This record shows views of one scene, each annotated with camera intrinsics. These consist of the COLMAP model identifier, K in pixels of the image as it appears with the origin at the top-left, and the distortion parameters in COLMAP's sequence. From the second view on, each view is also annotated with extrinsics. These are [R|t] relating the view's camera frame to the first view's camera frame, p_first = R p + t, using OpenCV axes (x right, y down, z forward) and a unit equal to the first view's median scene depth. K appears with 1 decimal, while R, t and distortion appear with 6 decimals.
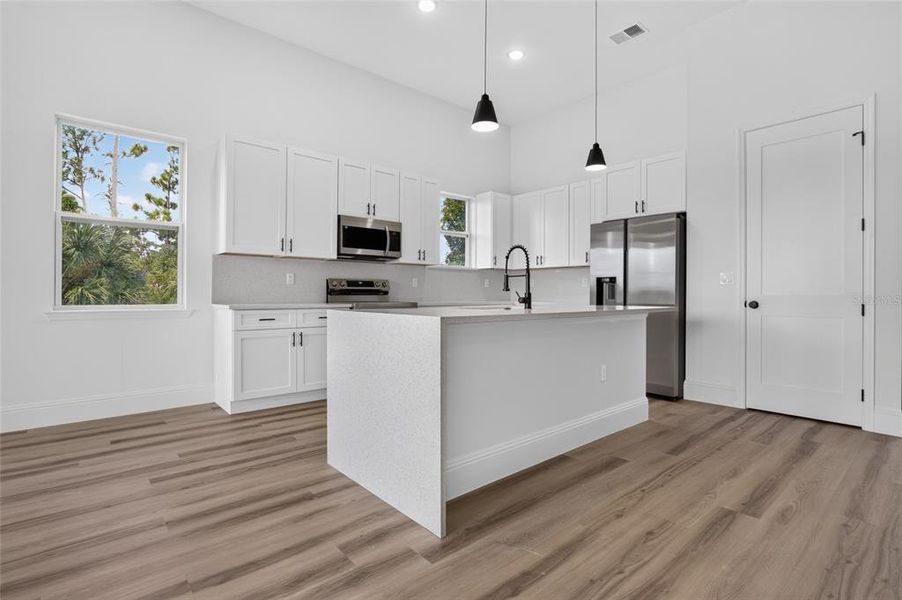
lens RADIAL K [[431.9, 0, 449.9], [0, 431.9, 304.9], [0, 0, 1]] dist [-0.001248, 0.000983]
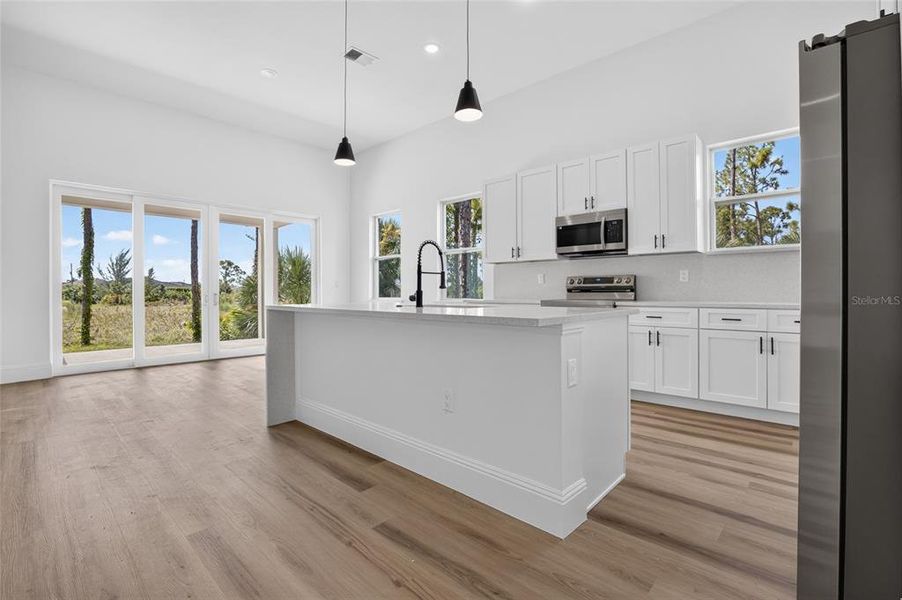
lens RADIAL K [[407.8, 0, 451.2], [0, 407.8, 290.3], [0, 0, 1]] dist [-0.010903, 0.005788]
pose [[0.106224, -0.007029, -0.994317, 0.765870], [-0.020359, 0.999750, -0.009242, -0.015255], [0.994134, 0.021225, 0.106054, 0.681455]]
